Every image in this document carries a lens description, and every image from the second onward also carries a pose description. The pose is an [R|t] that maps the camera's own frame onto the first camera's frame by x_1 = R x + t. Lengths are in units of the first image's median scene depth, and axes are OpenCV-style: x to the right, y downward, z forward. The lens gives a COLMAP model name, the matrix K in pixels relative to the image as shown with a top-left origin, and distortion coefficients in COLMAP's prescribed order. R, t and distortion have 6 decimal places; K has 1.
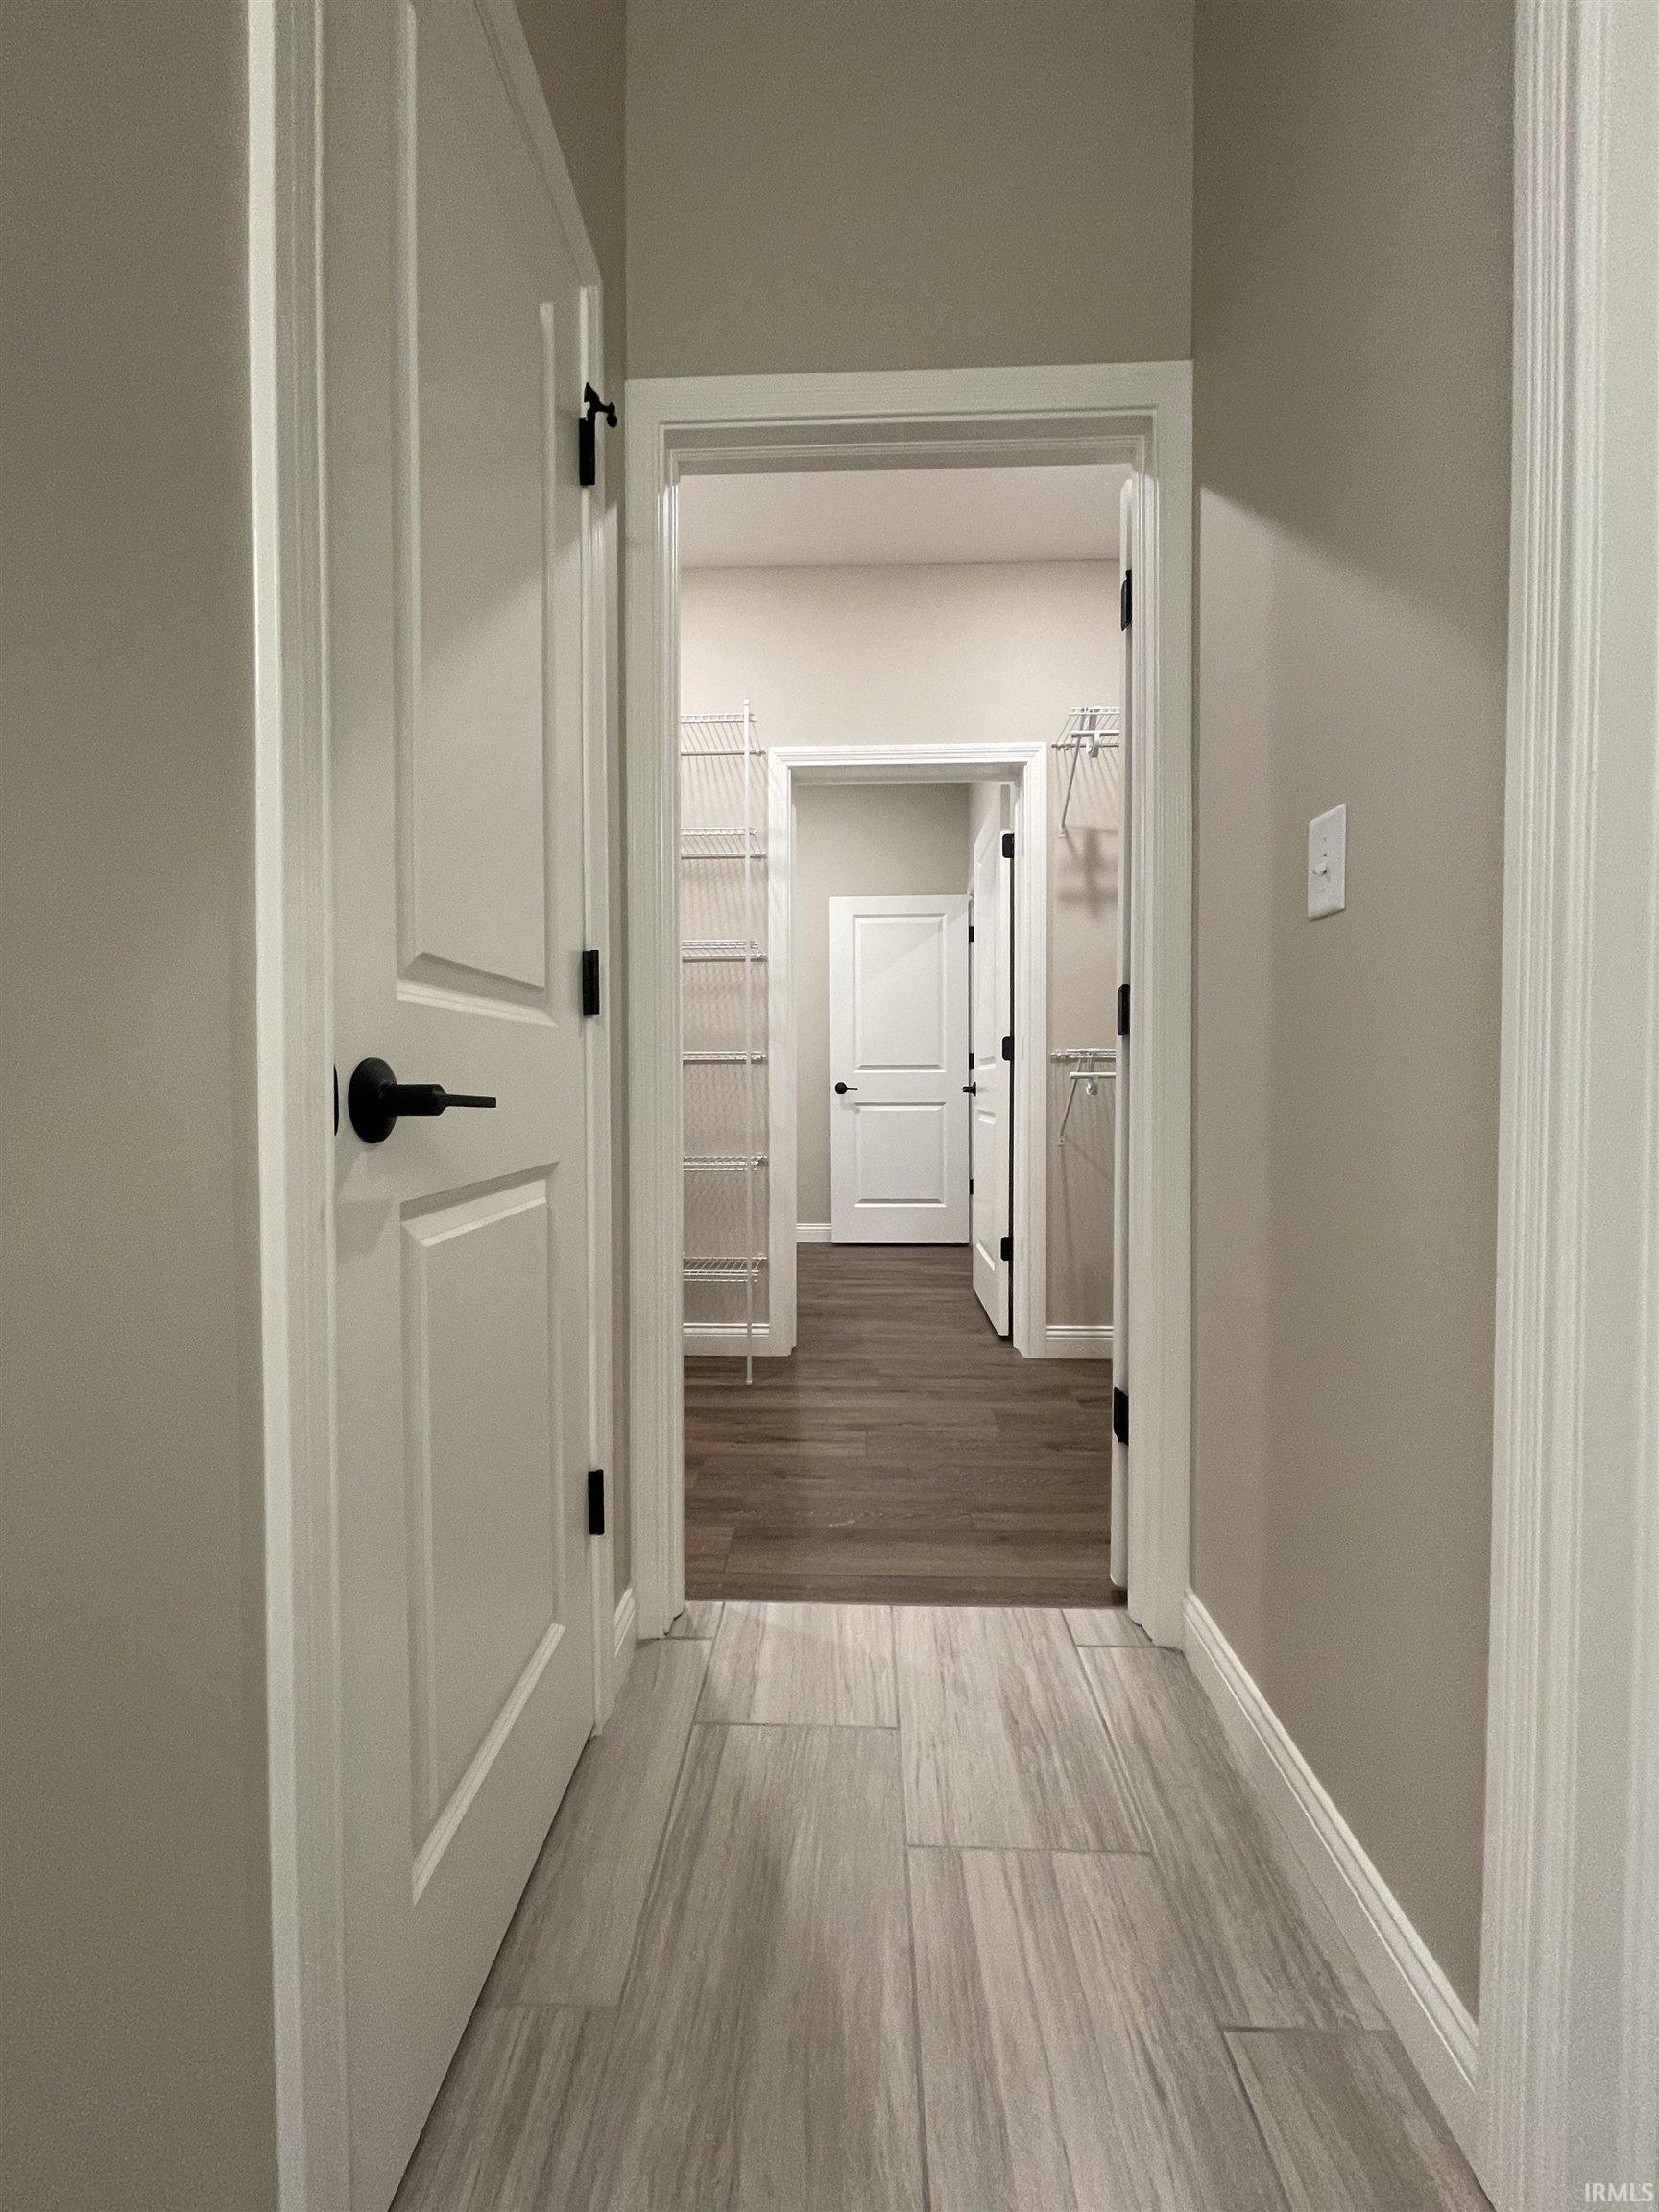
lens RADIAL K [[890.7, 0, 829.5], [0, 890.7, 1106.0], [0, 0, 1]] dist [-0.001715, -0.000372]
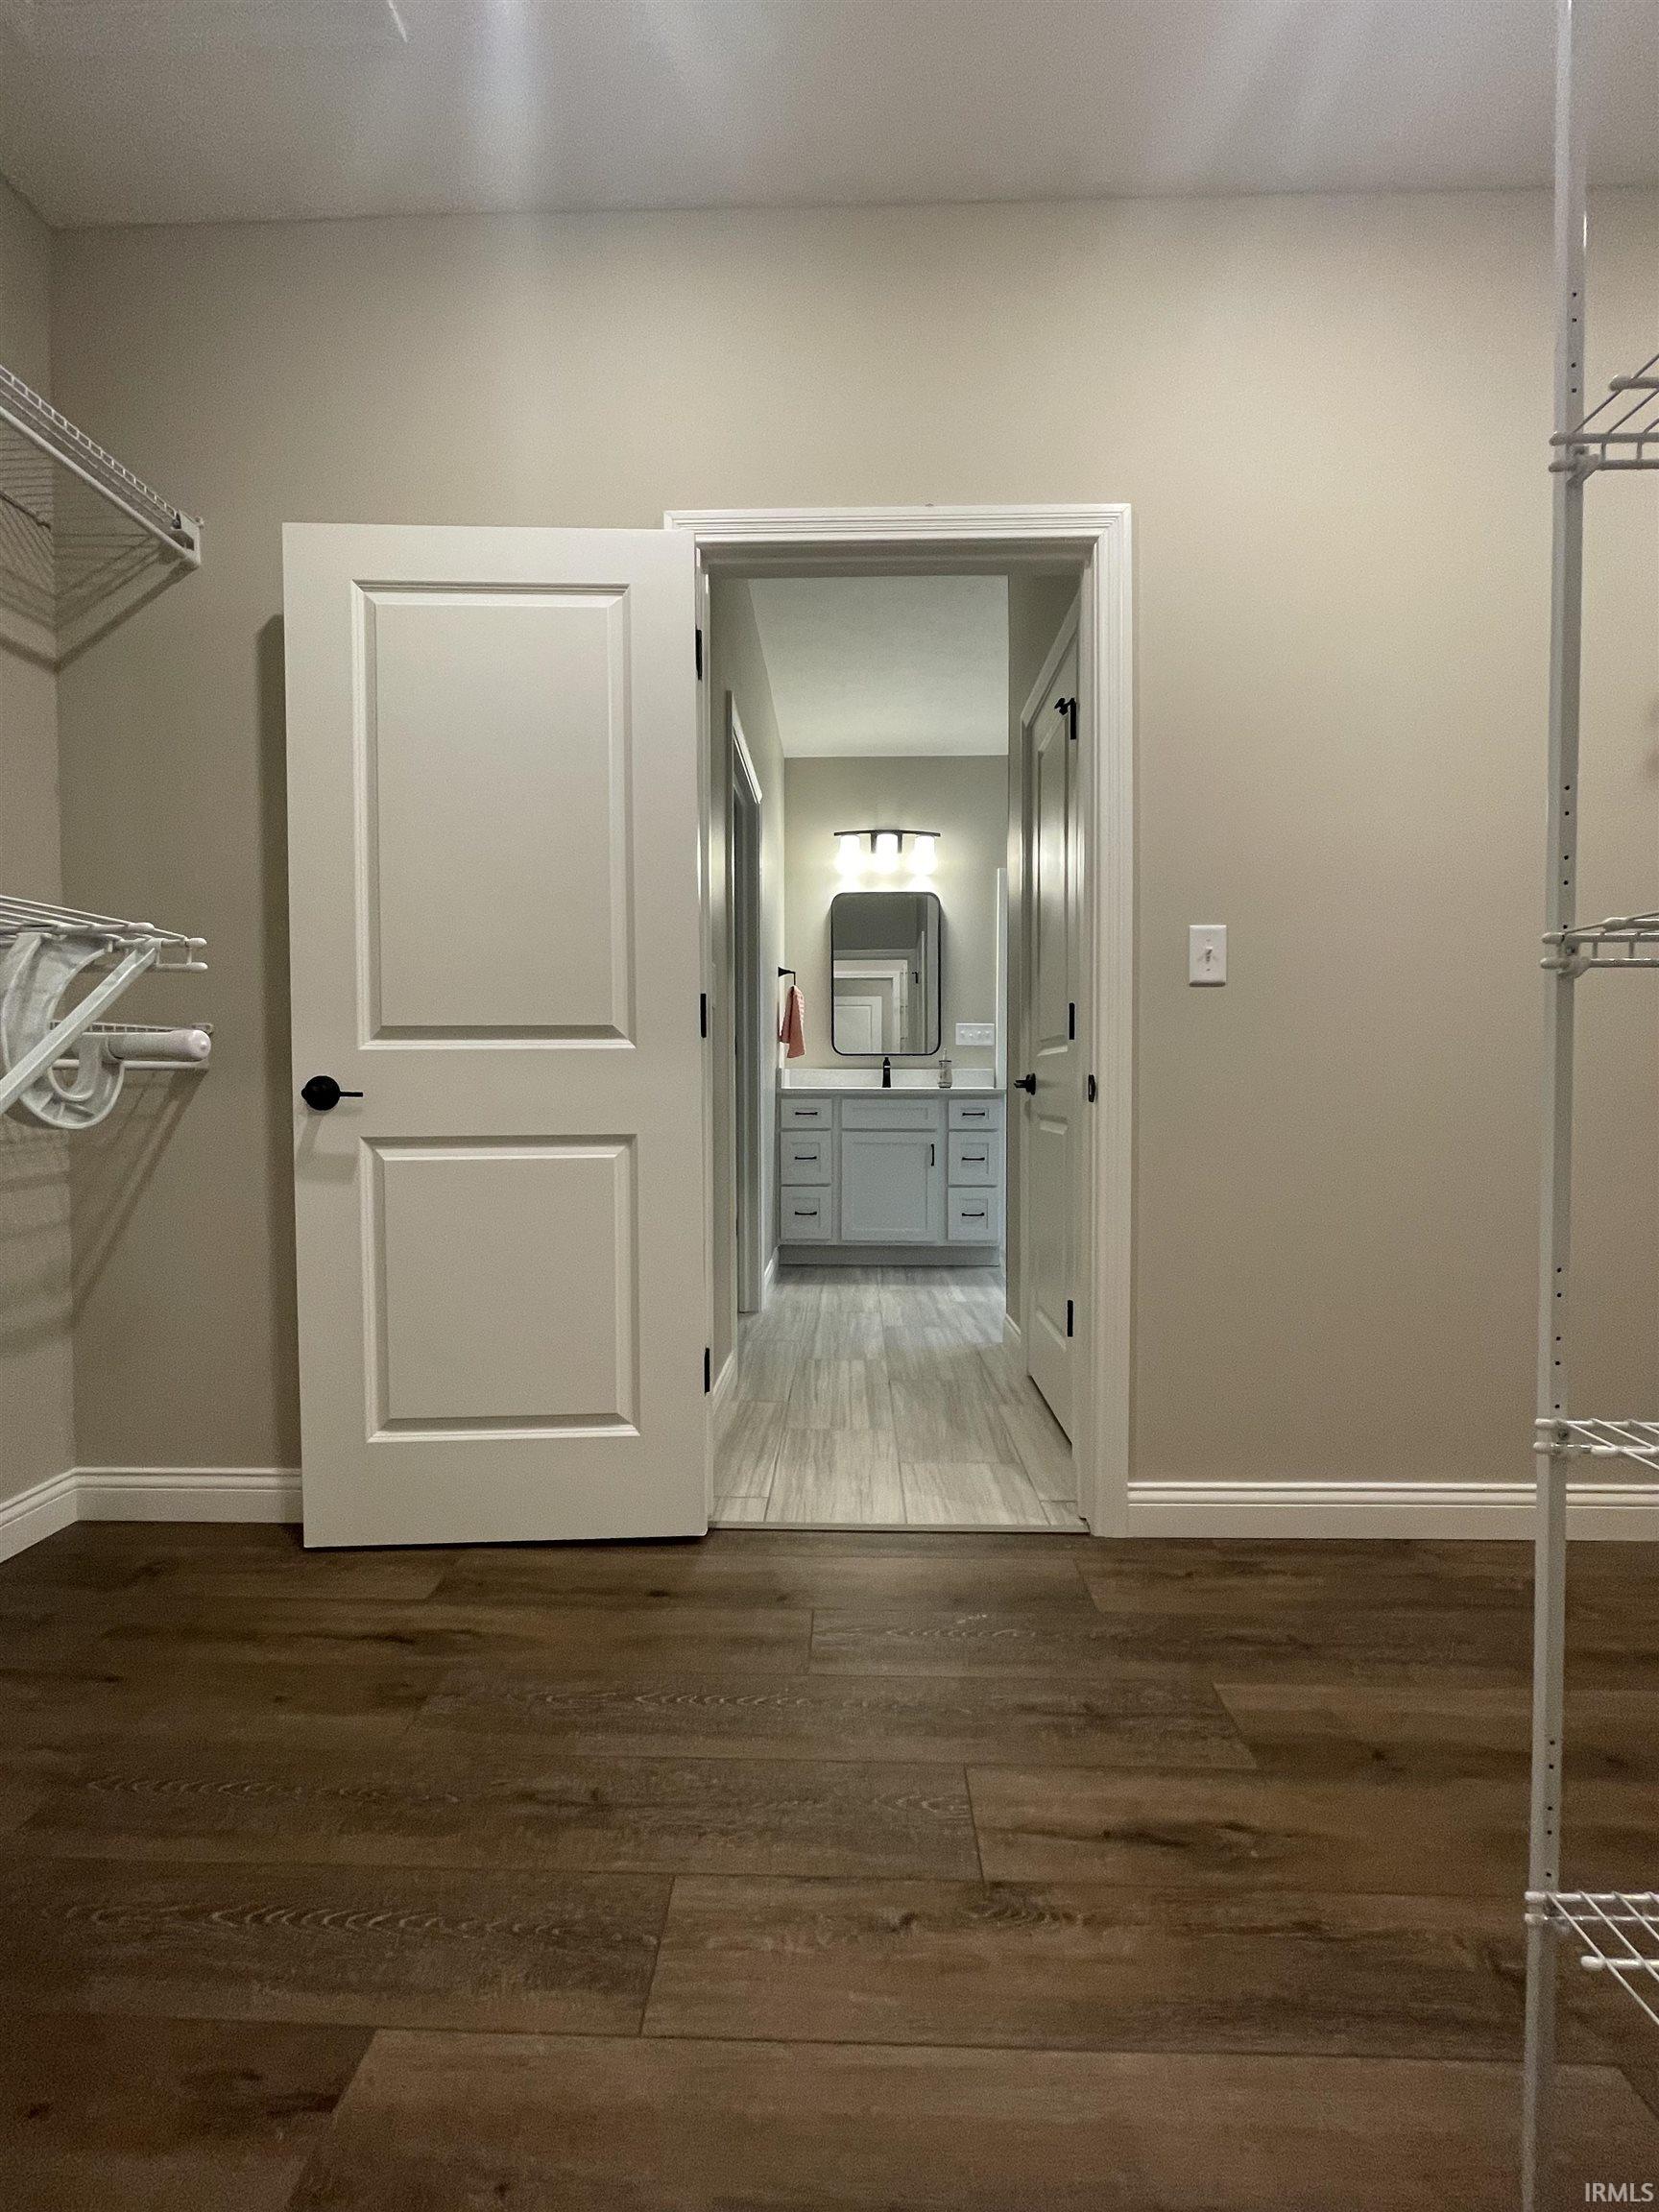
lens RADIAL K [[890.7, 0, 829.5], [0, 890.7, 1106.0], [0, 0, 1]] dist [-0.001715, -0.000372]
pose [[-0.999952, 0.003100, -0.009266, 0.200249], [0.002619, 0.998675, 0.051400, -0.054719], [0.009413, 0.051373, -0.998635, 2.382034]]
